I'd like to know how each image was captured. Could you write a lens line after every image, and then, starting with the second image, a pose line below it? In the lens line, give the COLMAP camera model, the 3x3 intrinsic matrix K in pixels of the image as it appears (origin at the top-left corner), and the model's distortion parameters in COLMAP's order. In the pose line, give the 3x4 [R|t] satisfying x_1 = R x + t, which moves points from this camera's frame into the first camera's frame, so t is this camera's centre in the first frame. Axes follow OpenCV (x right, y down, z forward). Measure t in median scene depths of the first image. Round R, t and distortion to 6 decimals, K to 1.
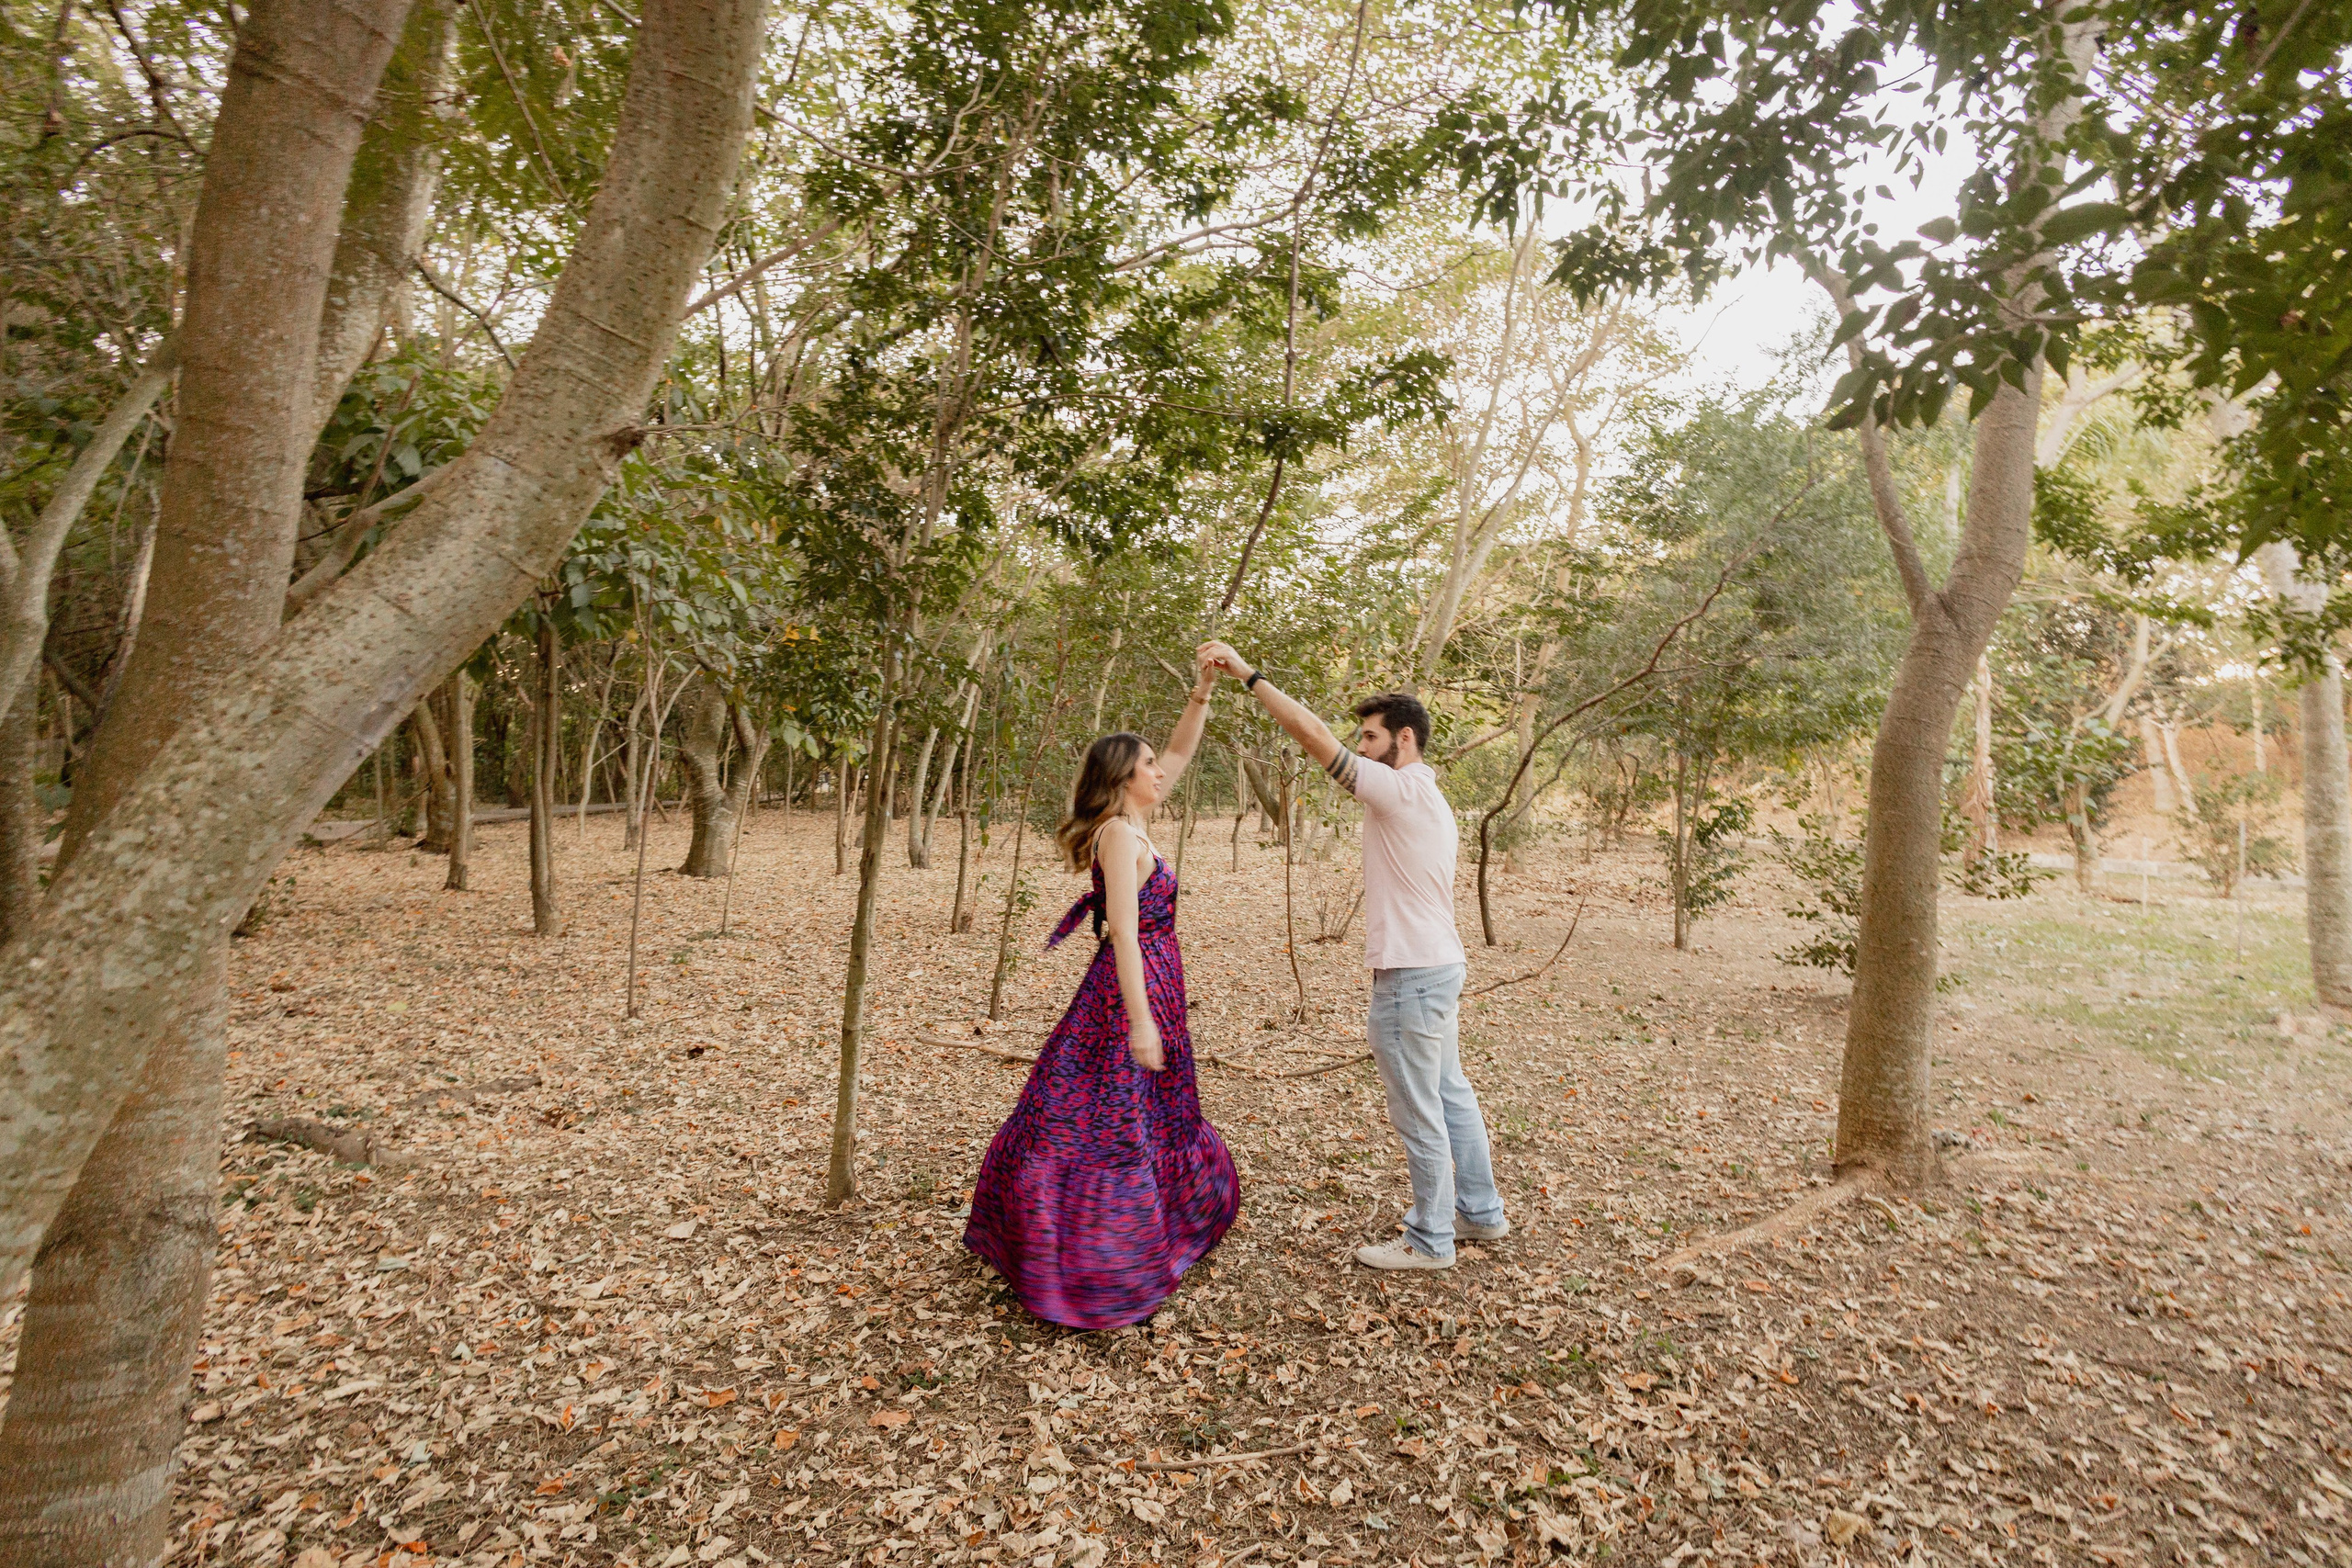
lens RADIAL K [[1097.5, 0, 1240.9], [0, 1097.5, 787.9], [0, 0, 1]] dist [-0.007122, 0.000827]
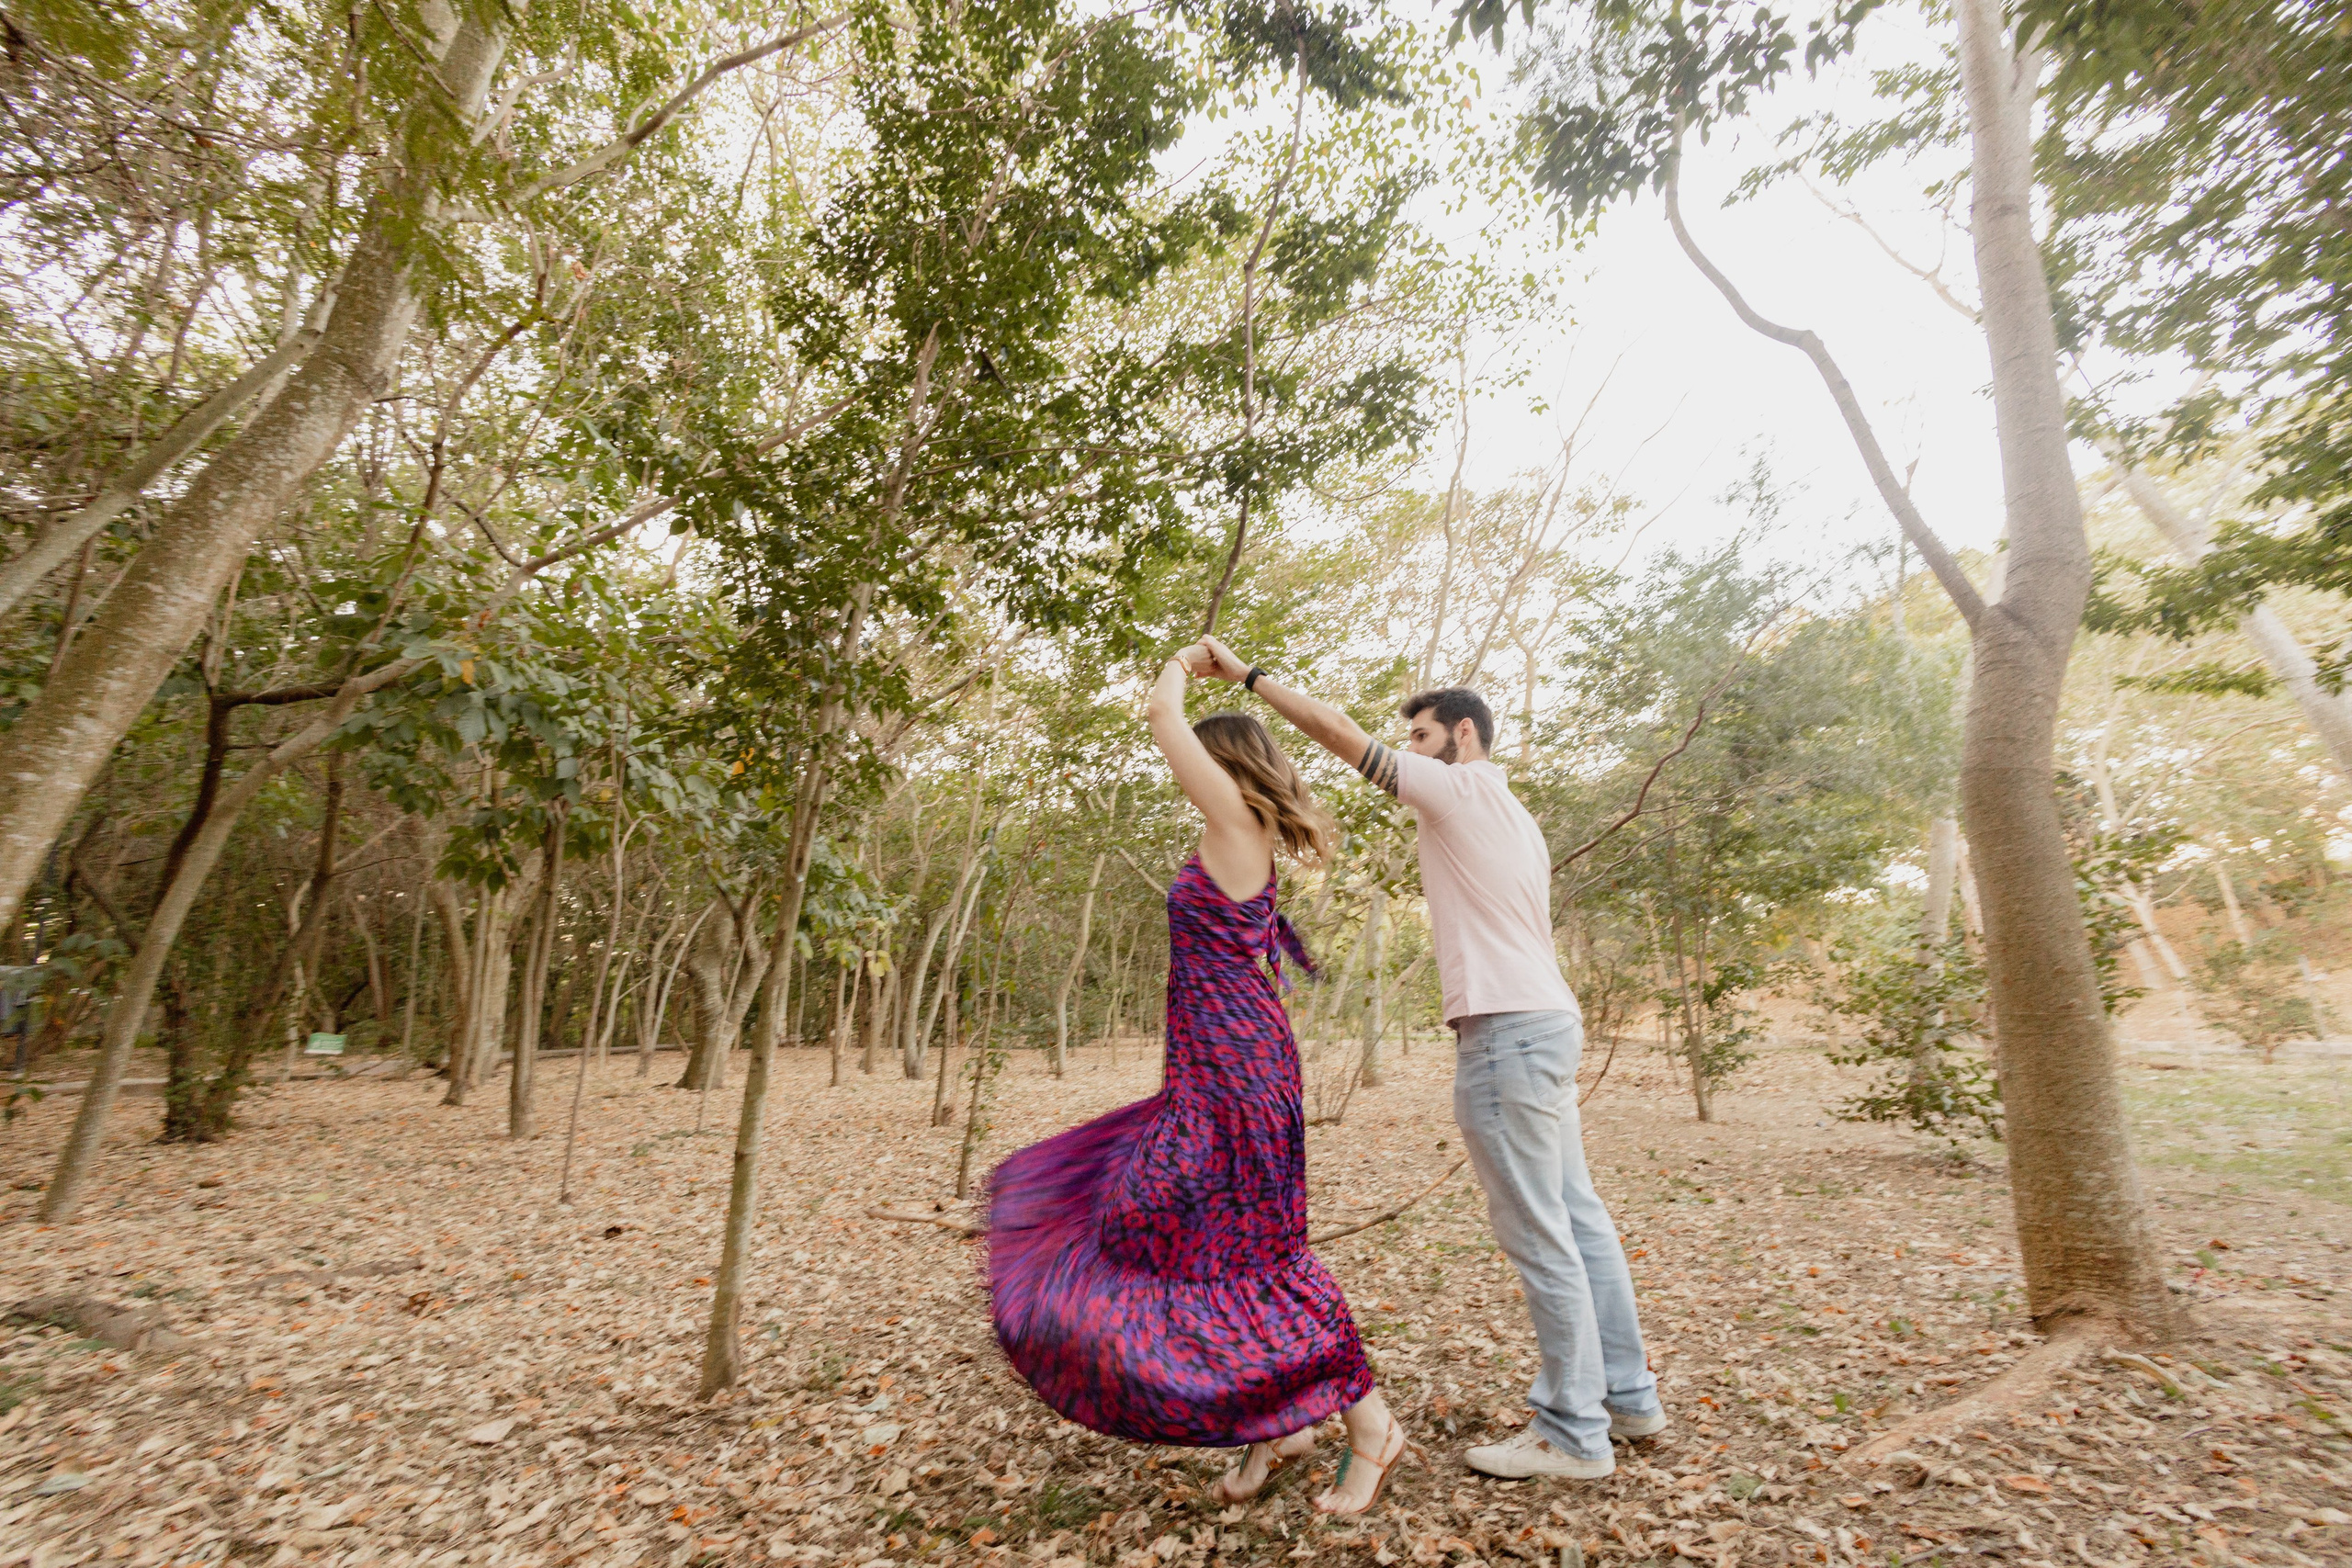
lens RADIAL K [[992.7, 0, 1175.4], [0, 992.7, 786.1], [0, 0, 1]] dist [-0.007532, 0.001174]
pose [[0.997913, -0.047737, -0.043488, 0.003146], [0.036144, 0.970971, -0.236449, 0.143716], [0.053513, 0.234383, 0.970670, 0.252974]]
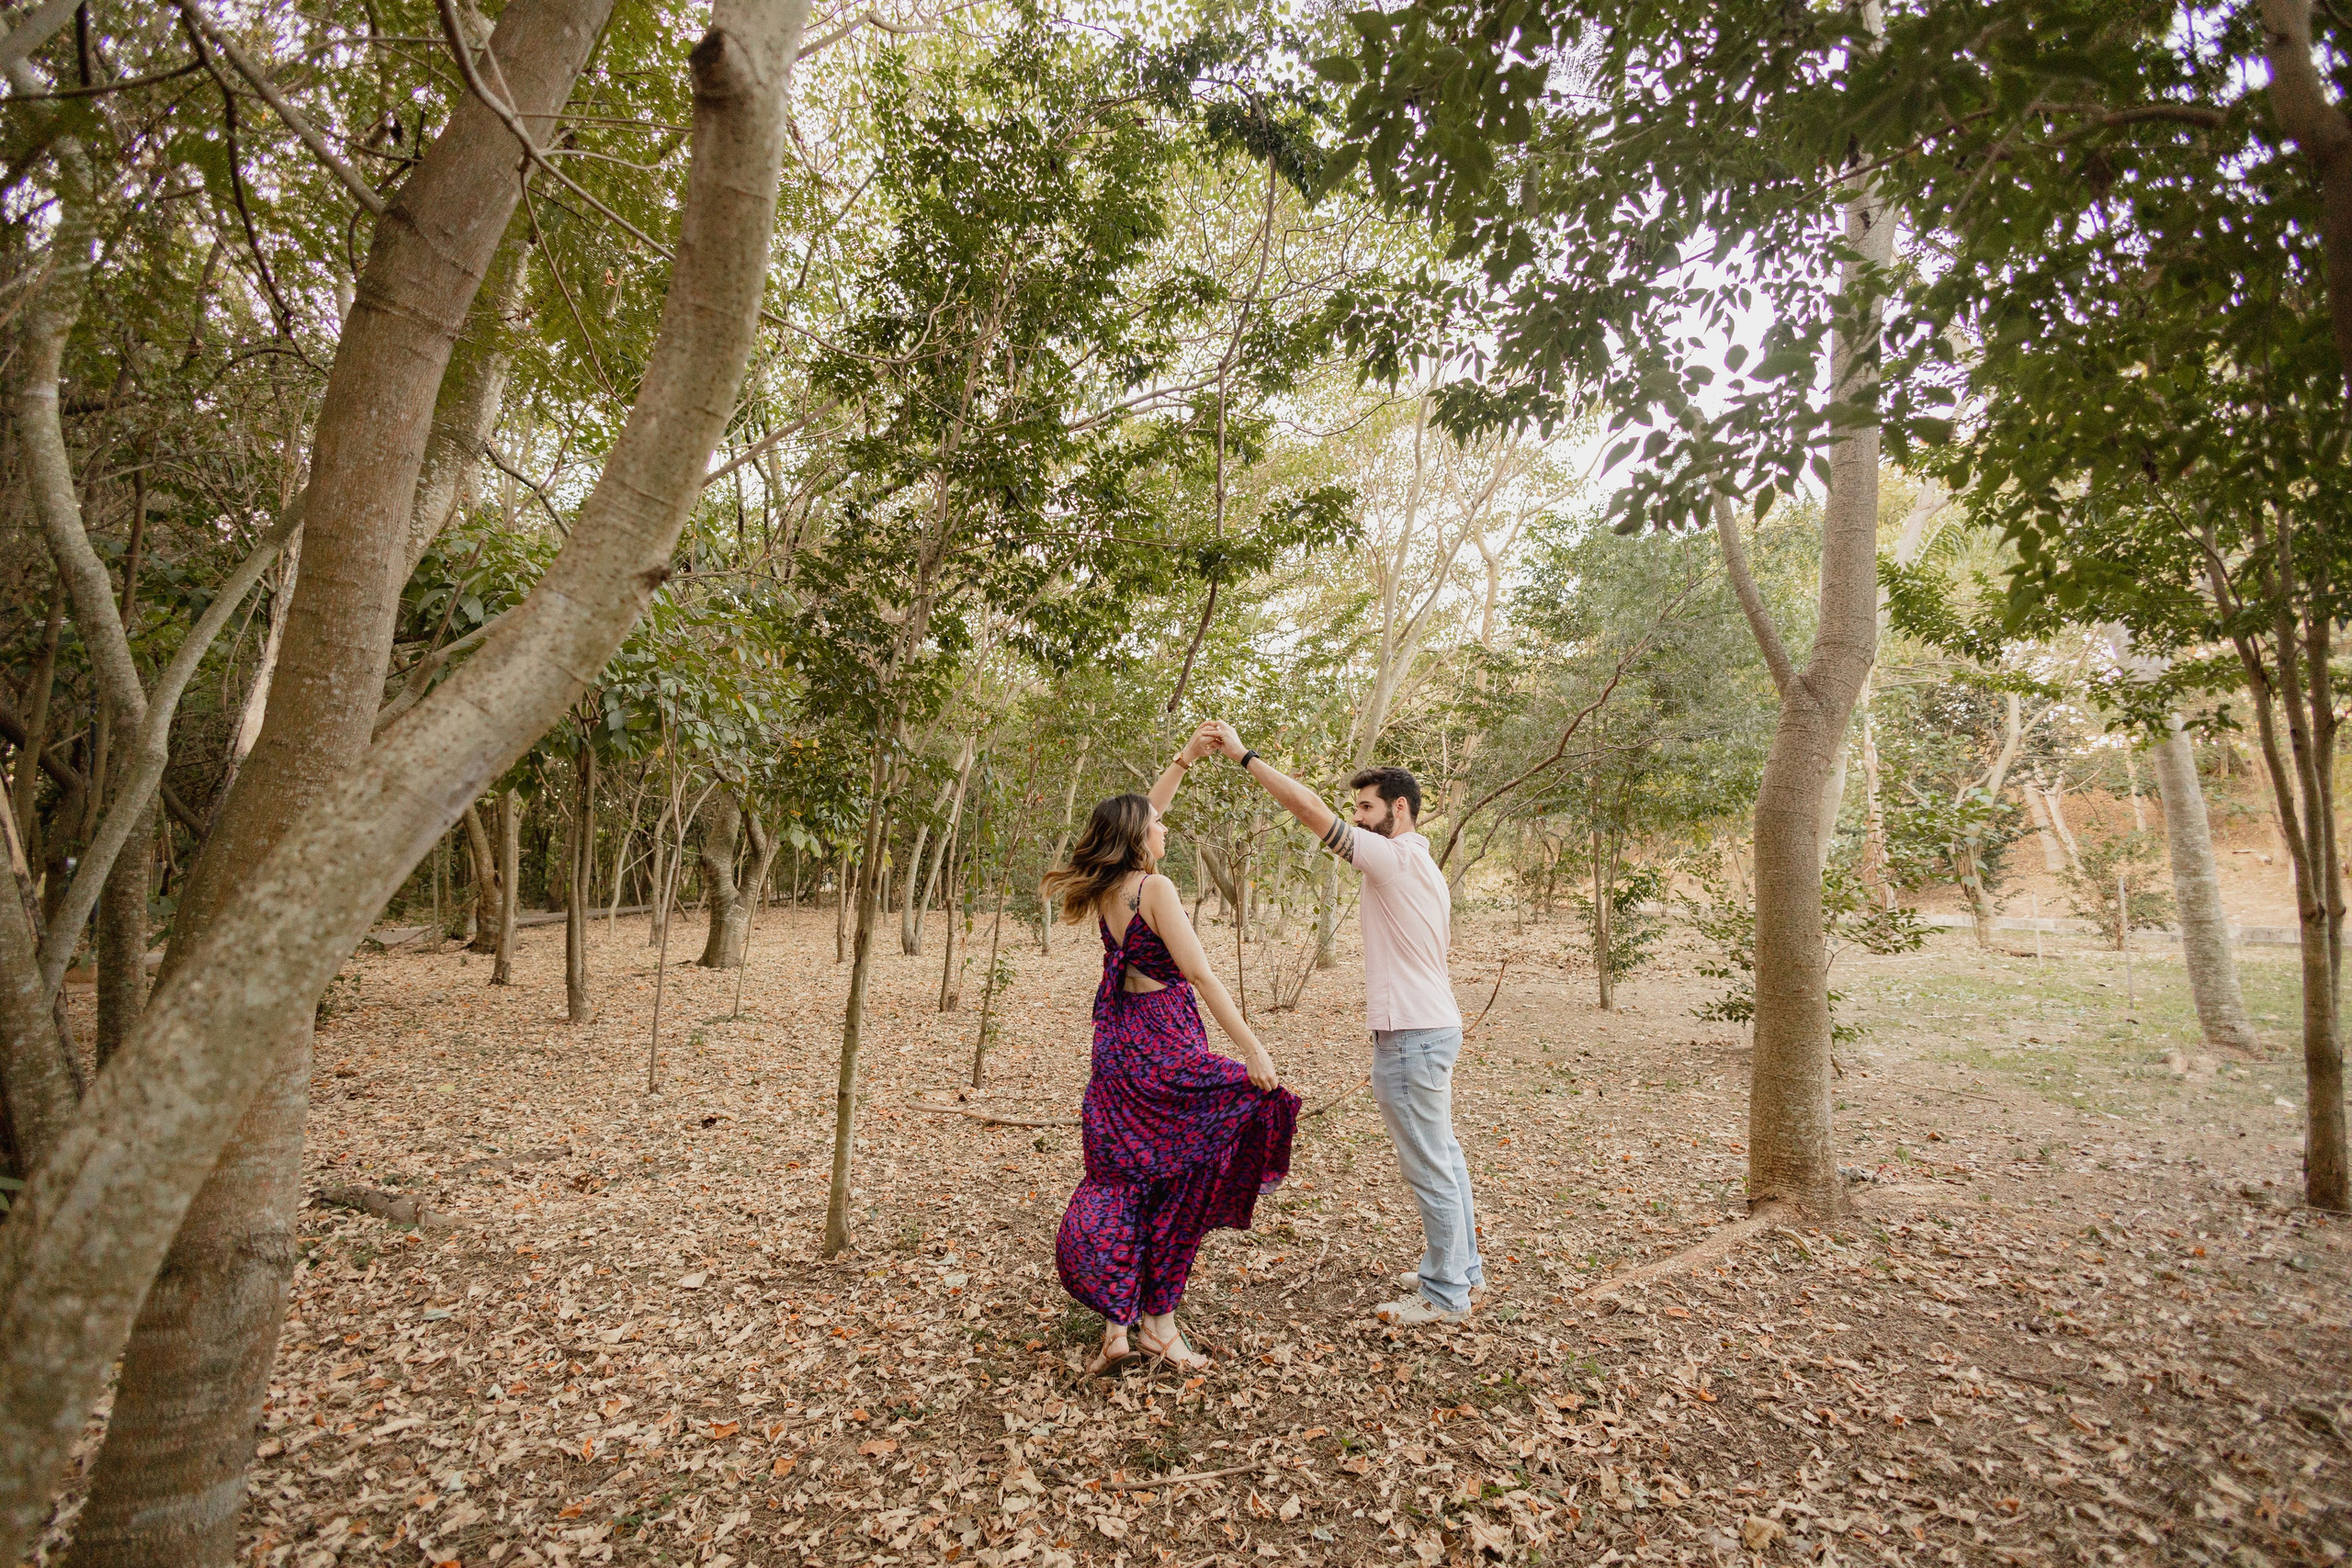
lens RADIAL K [[992.7, 0, 1176.7], [0, 992.7, 784.3], [0, 0, 1]] dist [-0.007532, 0.001174]
pose [[0.999221, -0.031516, -0.023771, 0.015654], [0.029160, 0.995178, -0.093651, 0.011932], [0.026608, 0.092885, 0.995321, -0.027316]]
